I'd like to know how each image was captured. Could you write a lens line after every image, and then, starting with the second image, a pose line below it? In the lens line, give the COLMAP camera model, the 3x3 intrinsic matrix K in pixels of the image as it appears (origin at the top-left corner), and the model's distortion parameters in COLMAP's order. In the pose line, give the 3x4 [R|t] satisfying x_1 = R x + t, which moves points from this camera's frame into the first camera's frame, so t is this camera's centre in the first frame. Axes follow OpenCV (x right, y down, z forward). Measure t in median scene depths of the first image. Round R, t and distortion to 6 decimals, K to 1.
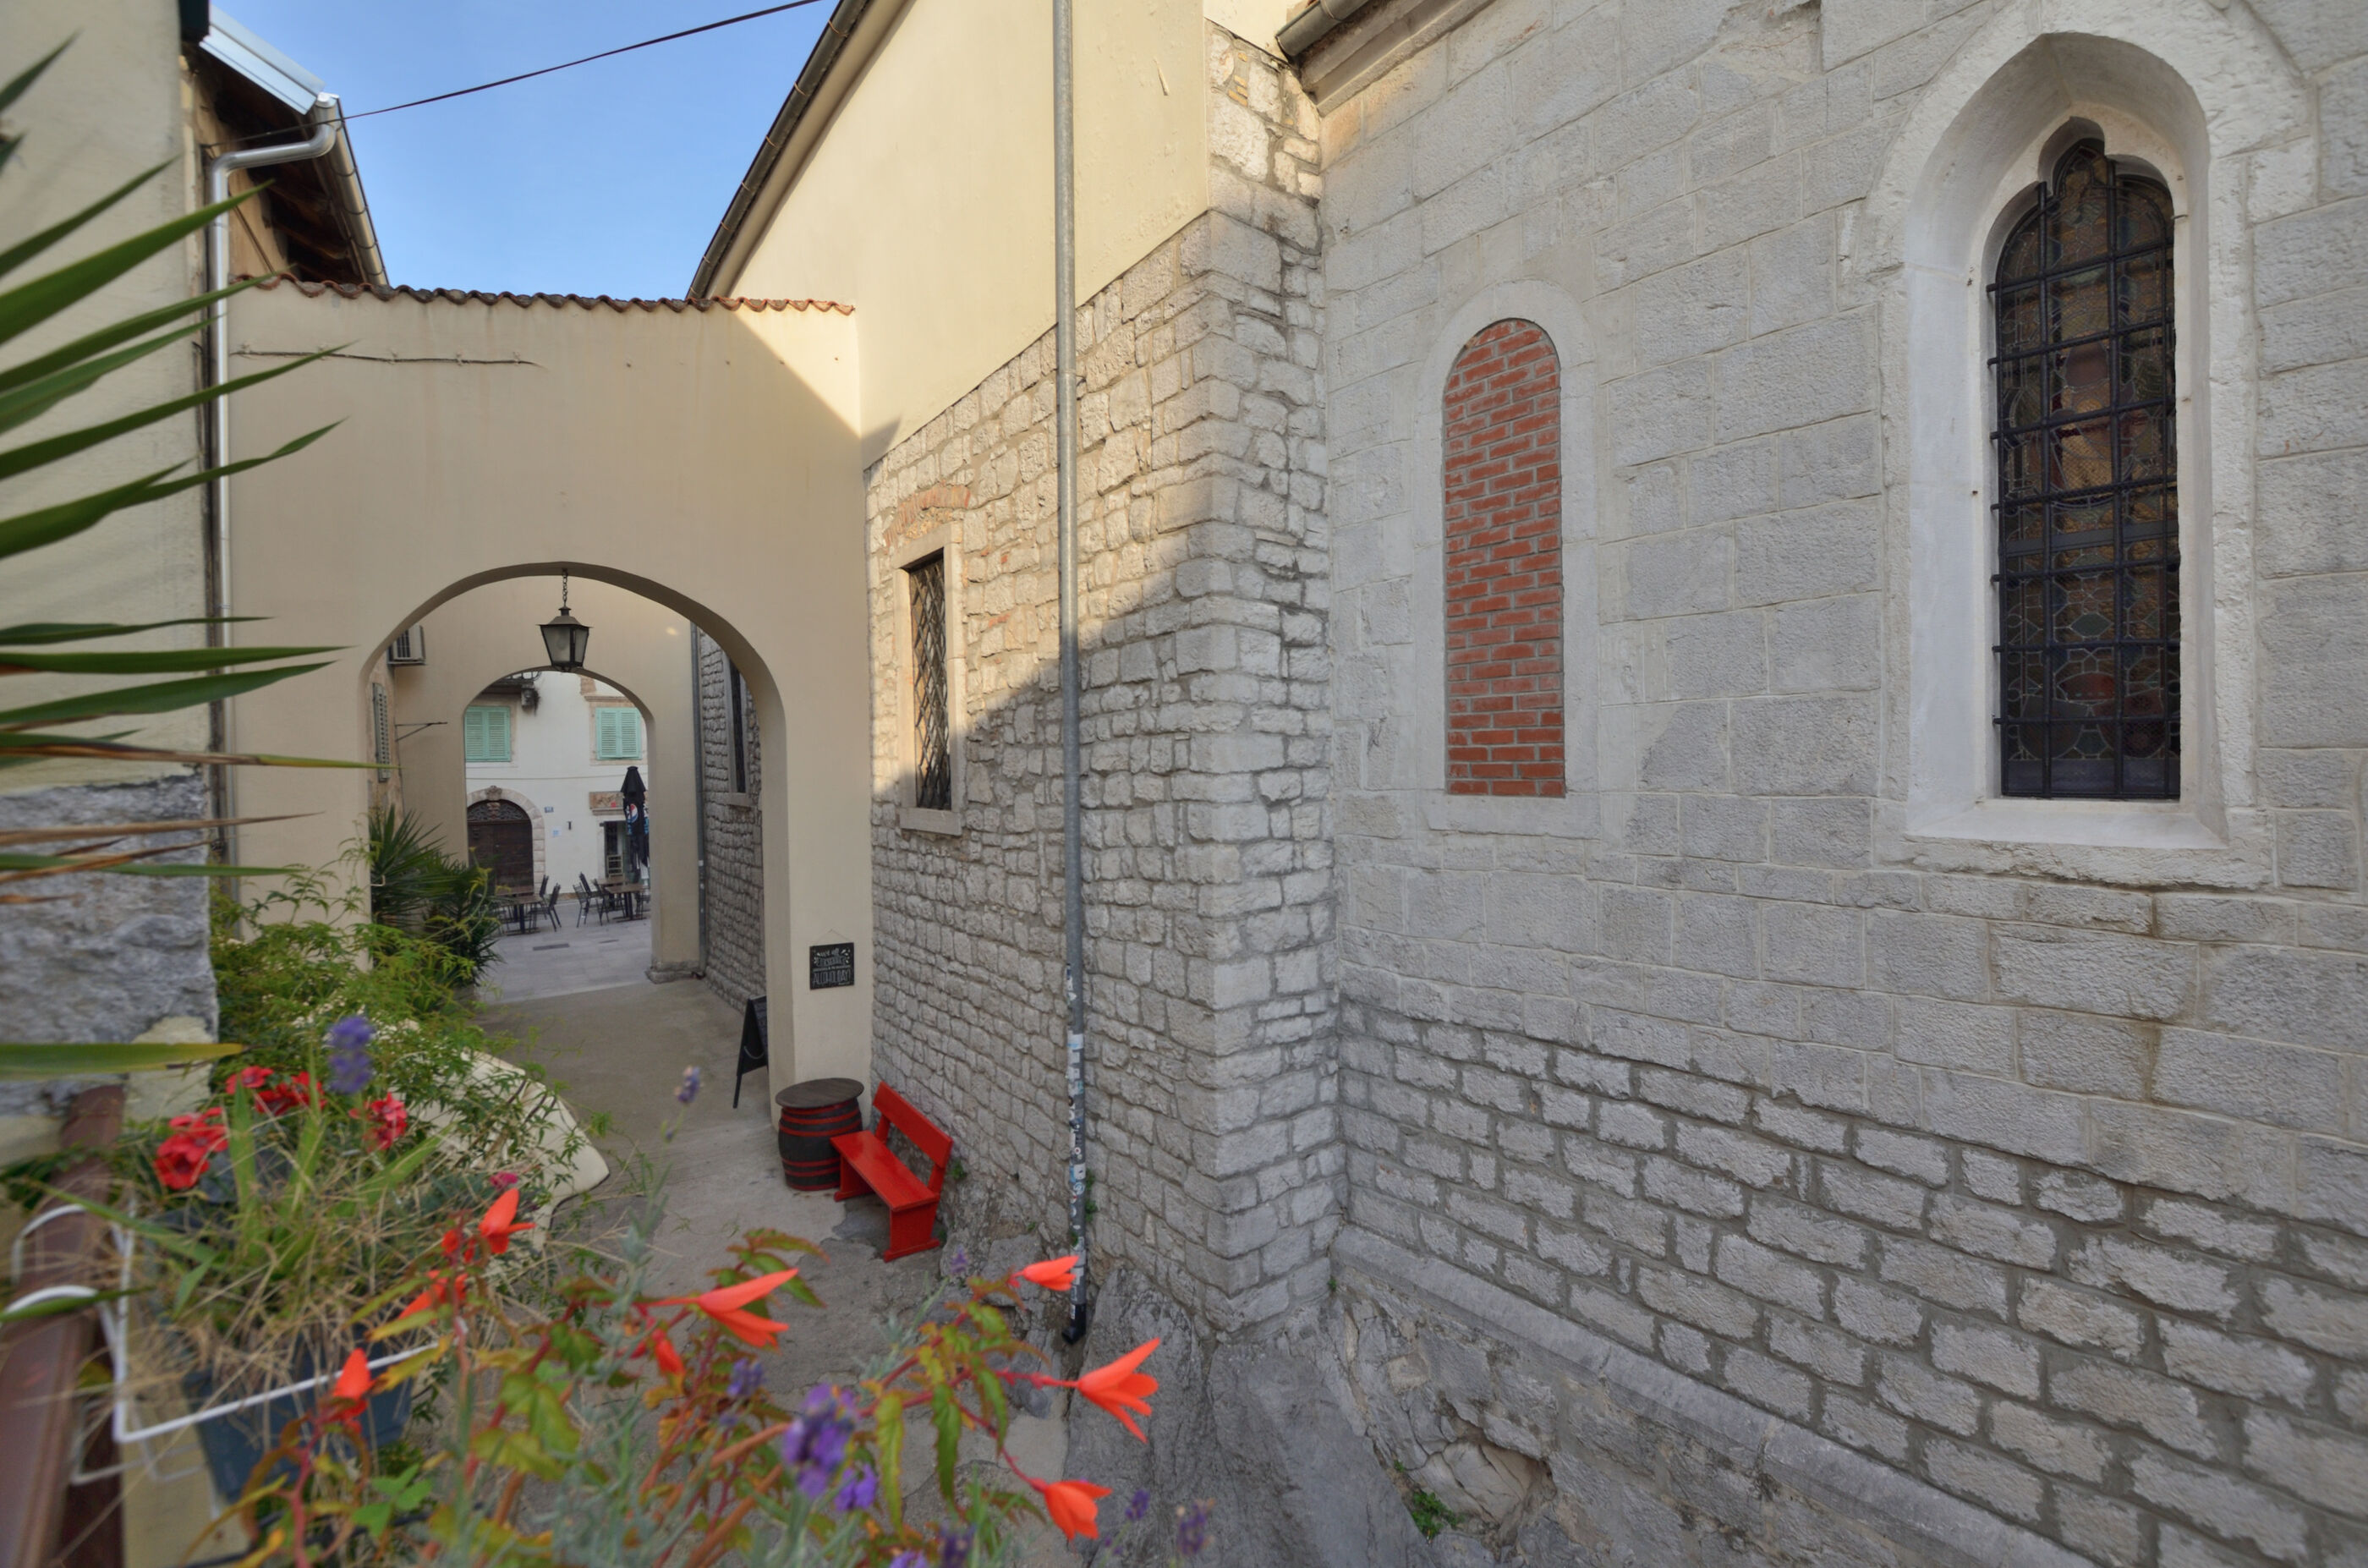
lens RADIAL K [[1041.6, 0, 1207.4], [0, 1041.6, 772.6], [0, 0, 1]] dist [-0.040062, 0.008736]
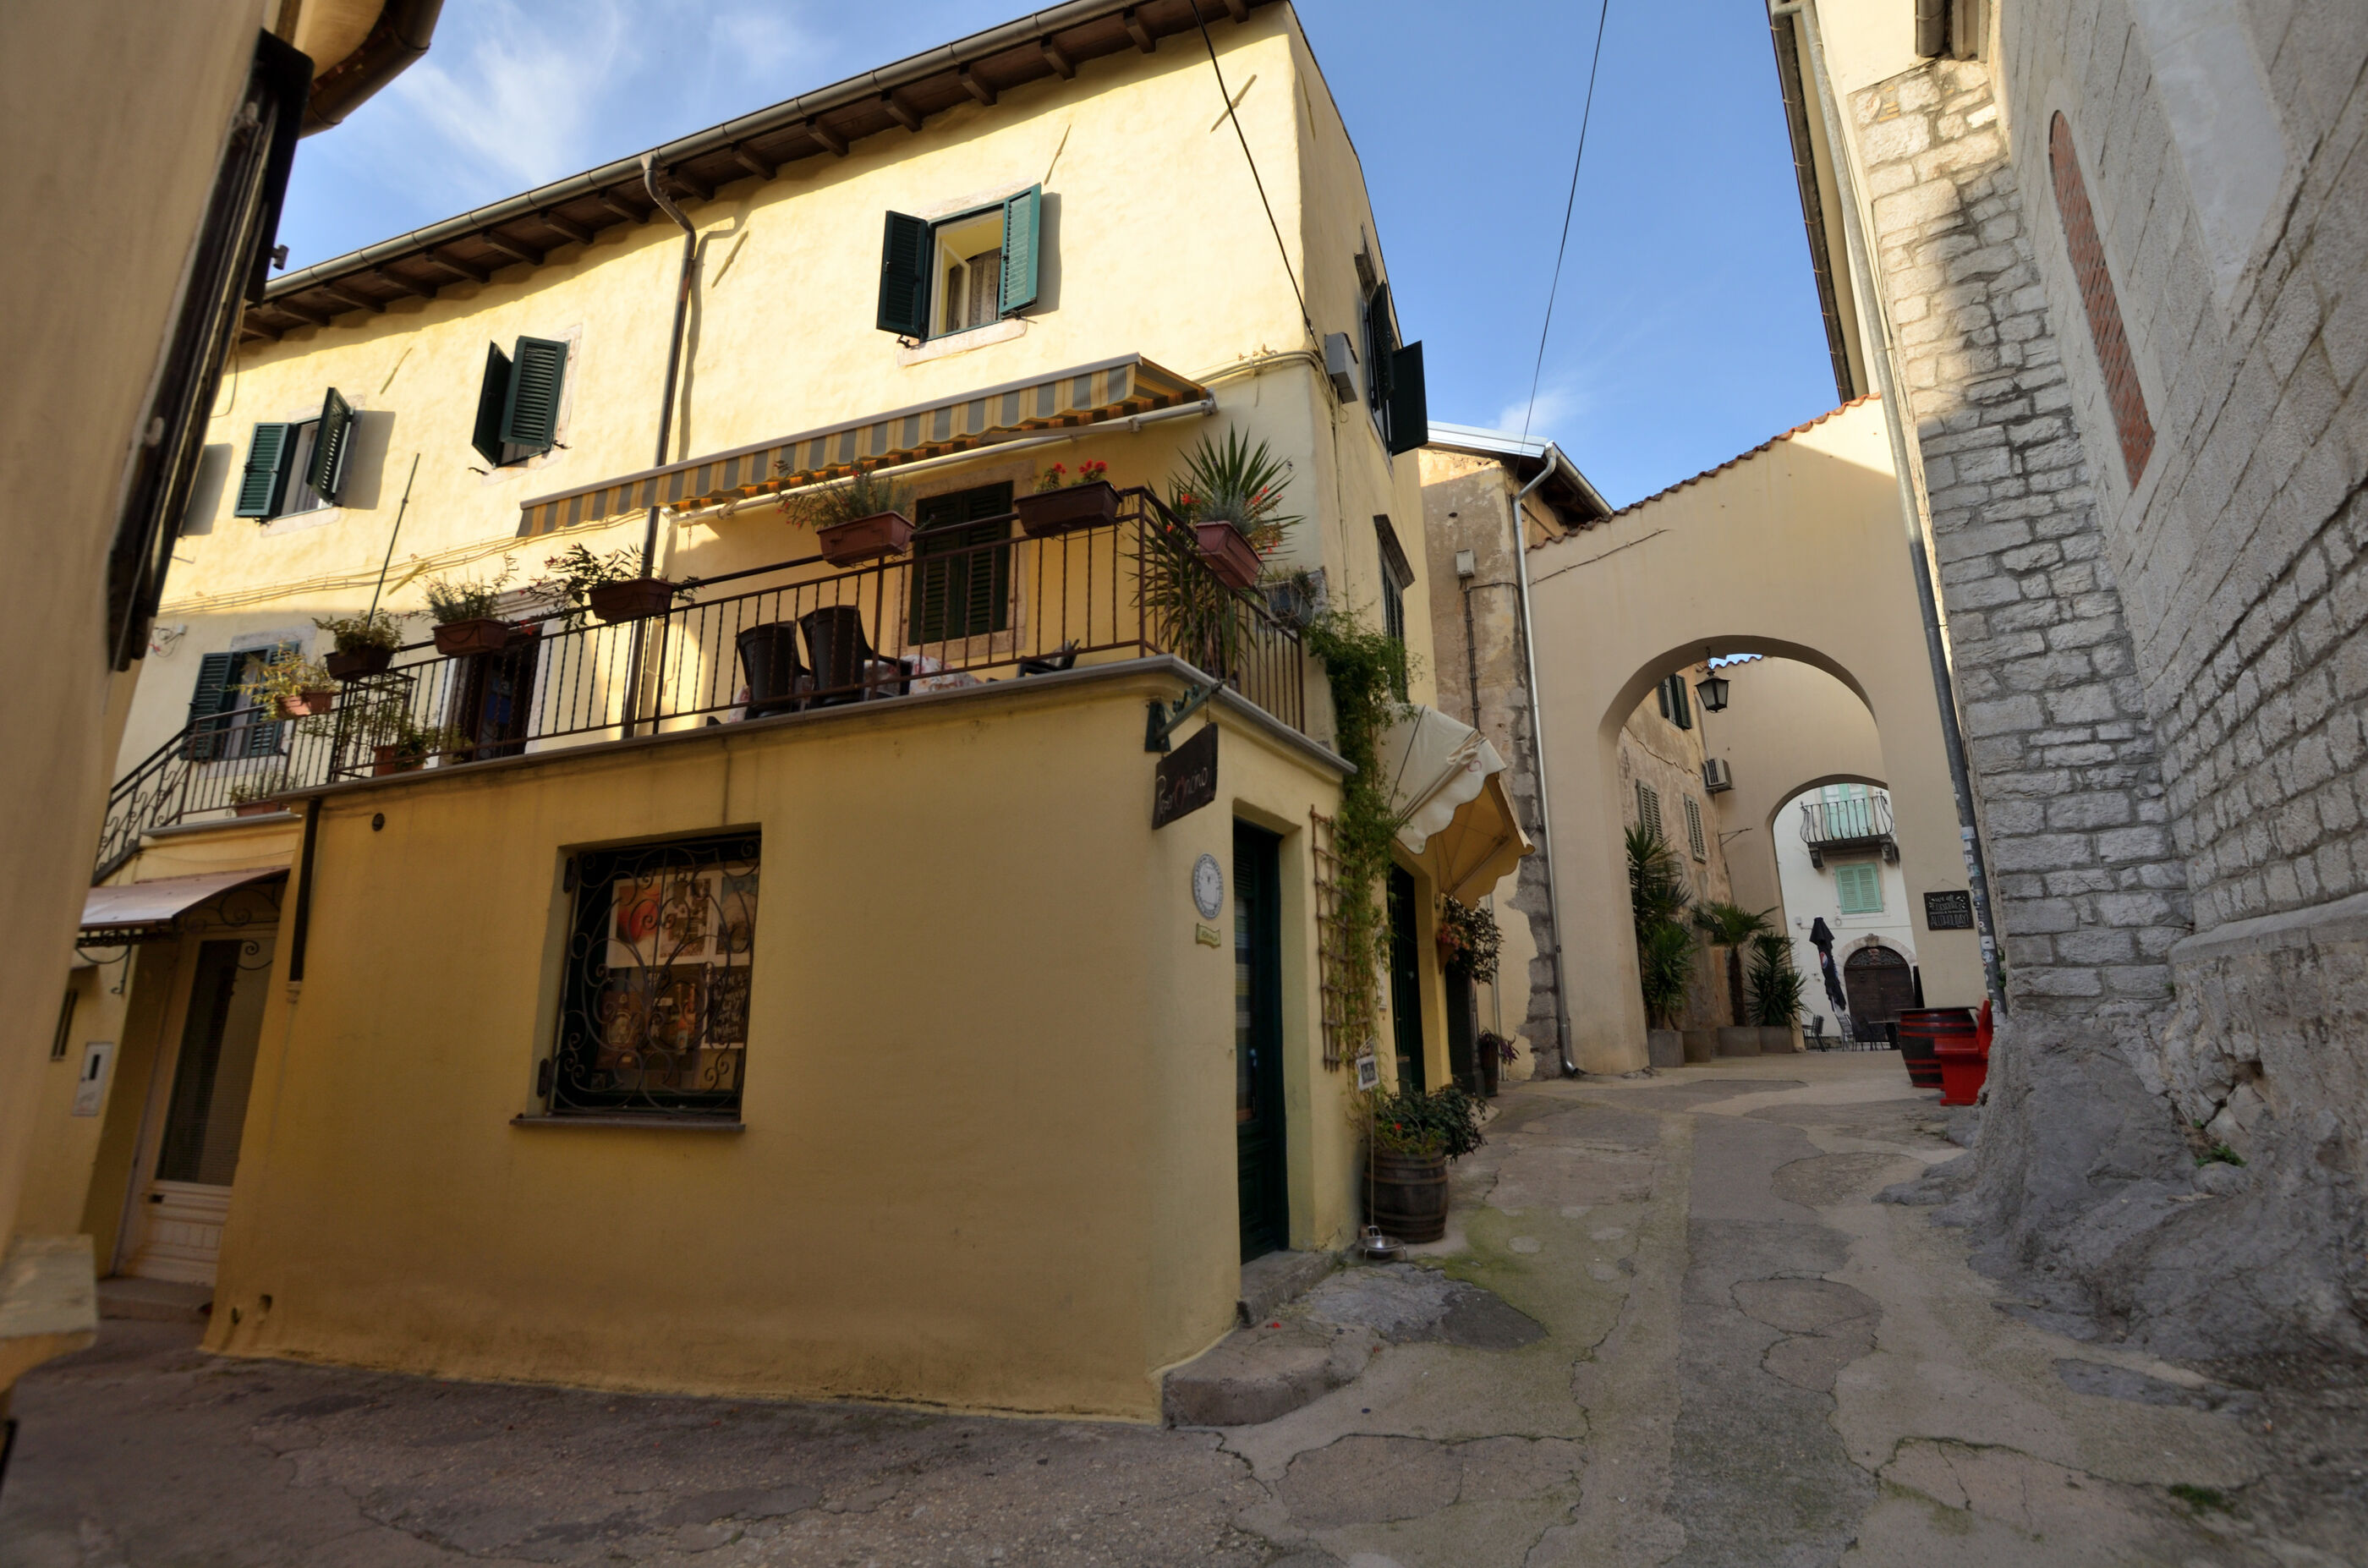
lens RADIAL K [[1041.6, 0, 1207.4], [0, 1041.6, 772.6], [0, 0, 1]] dist [-0.040062, 0.008736]
pose [[0.305293, -0.219186, -0.926690, 0.798792], [-0.009092, 0.972434, -0.233001, 0.526463], [0.952215, 0.079559, 0.294884, -0.220578]]
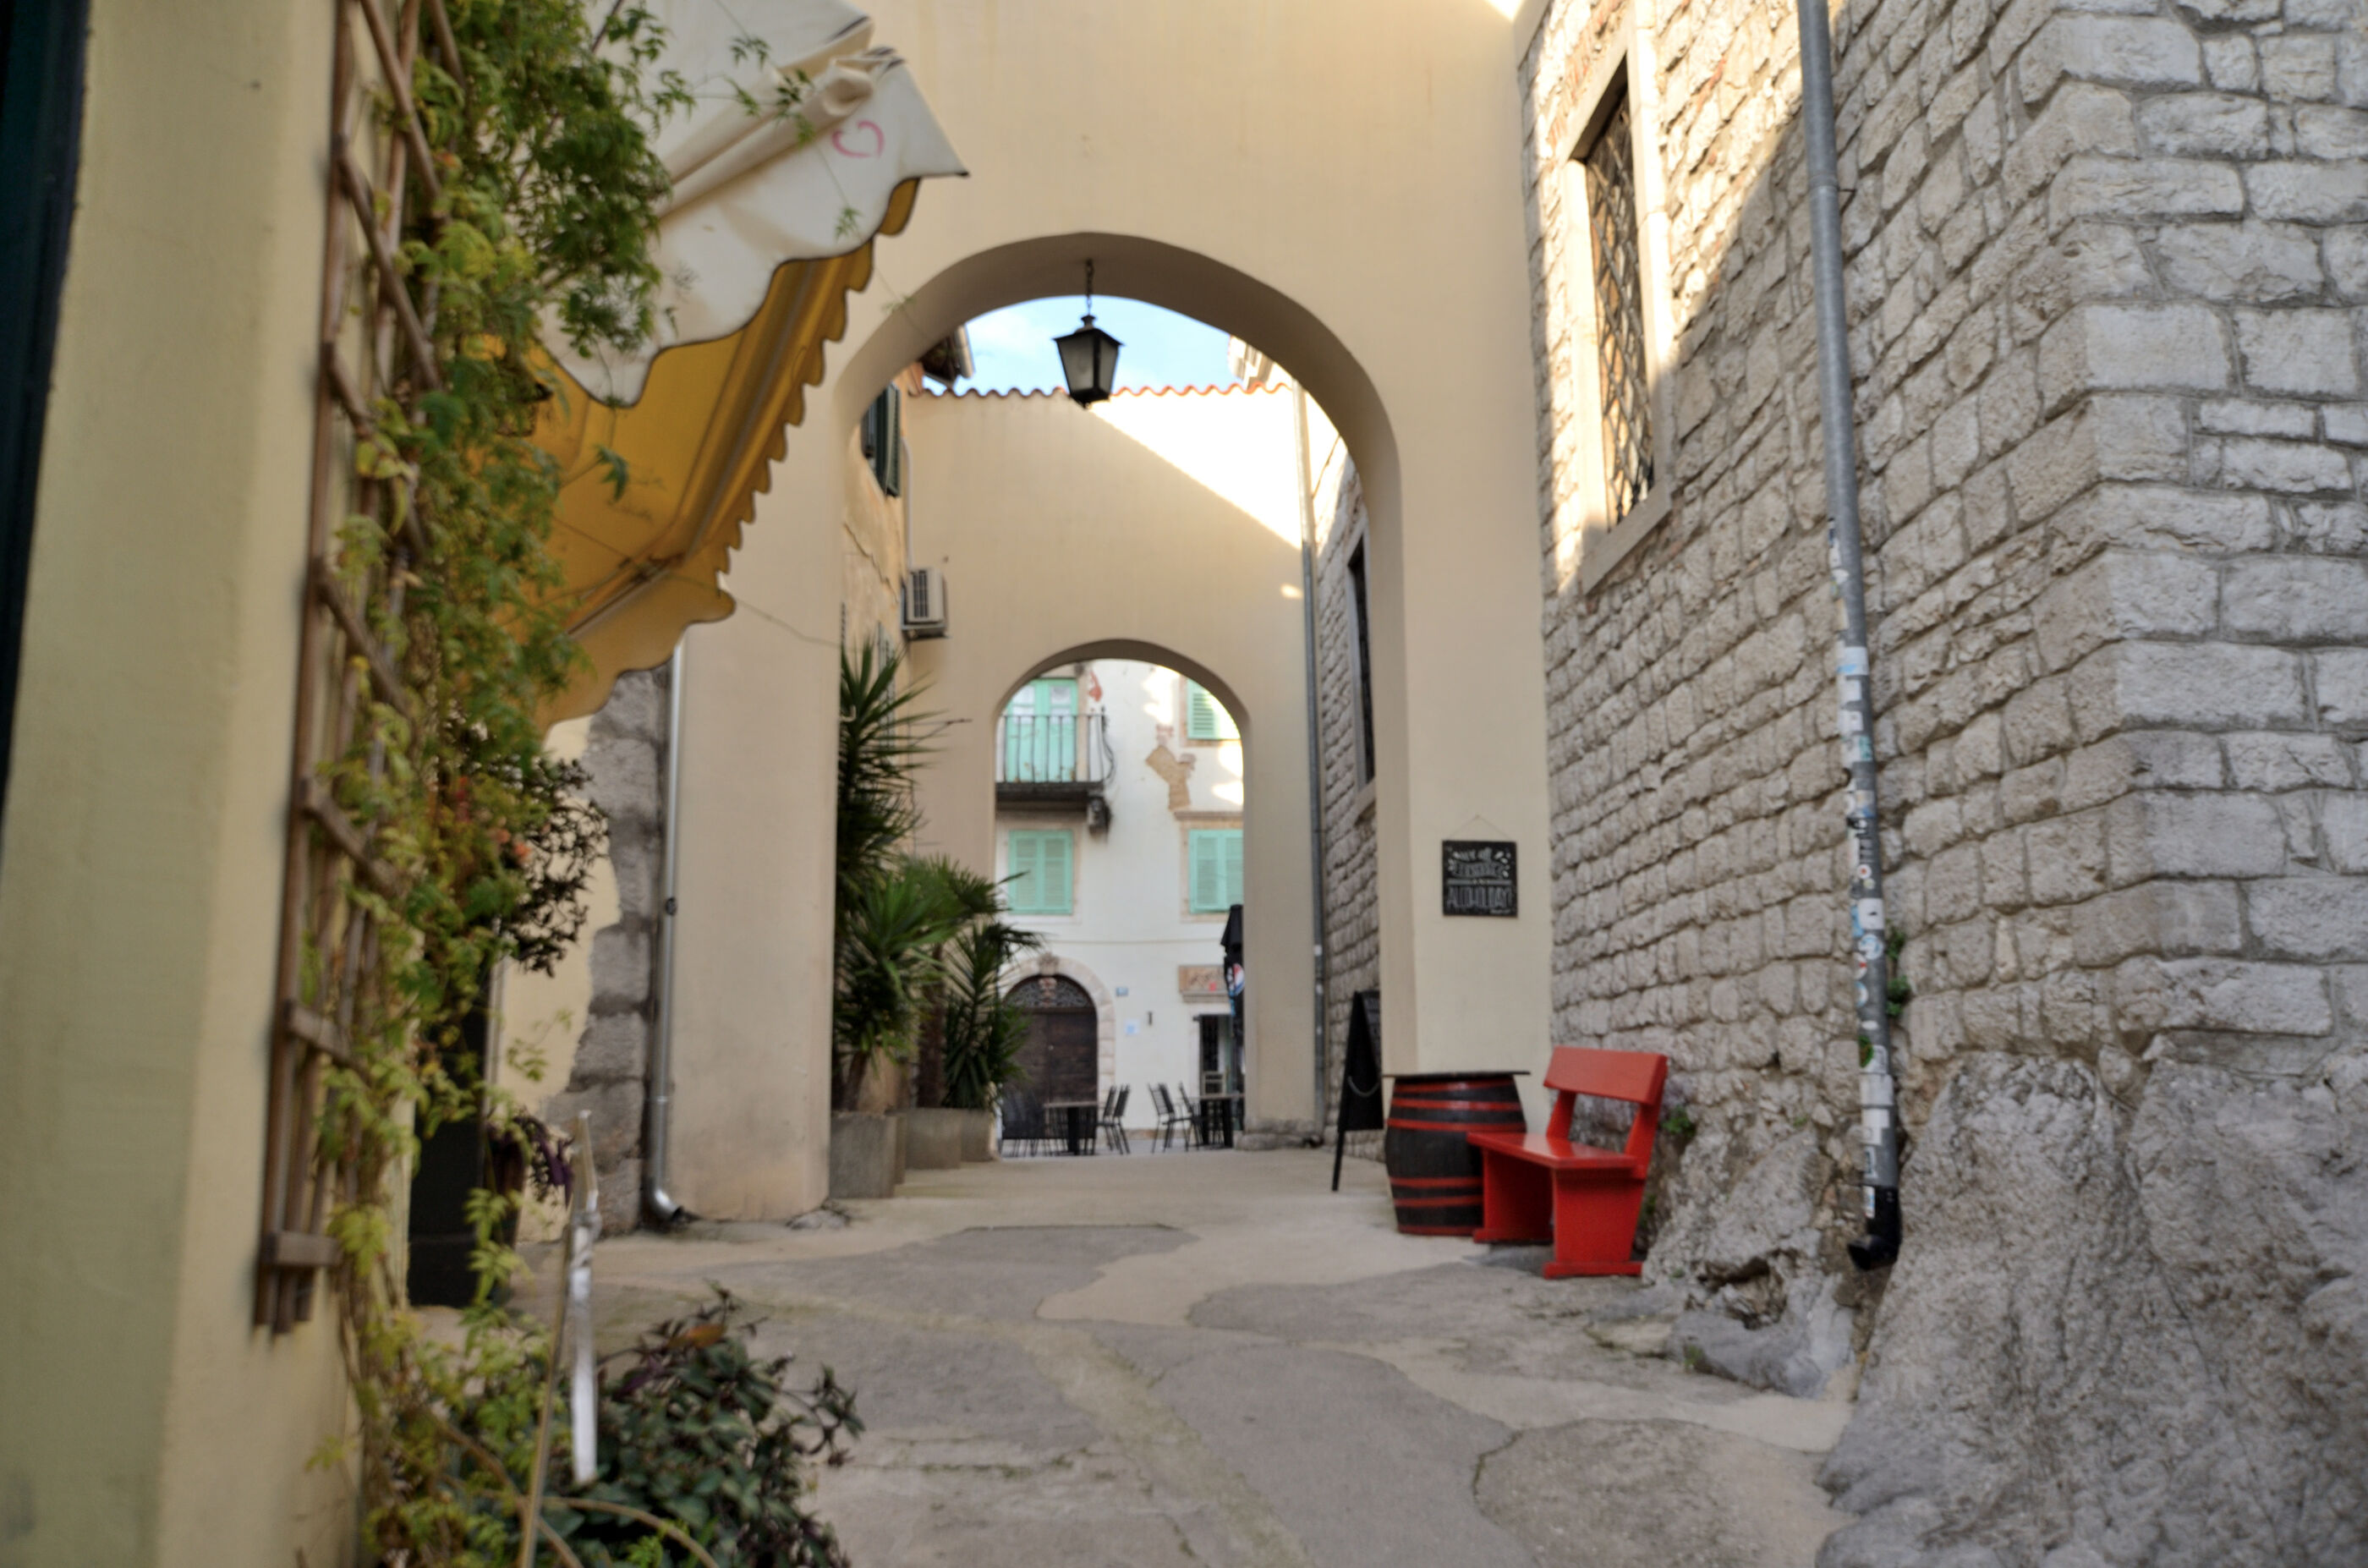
lens RADIAL K [[1932.6, 0, 1213.8], [0, 1932.6, 764.3], [0, 0, 1]] dist [0.009101, 0.017084]
pose [[0.858111, -0.081540, -0.506948, 0.095448], [-0.011984, 0.983861, -0.178534, 0.537751], [0.513324, 0.159277, 0.843285, 0.030720]]
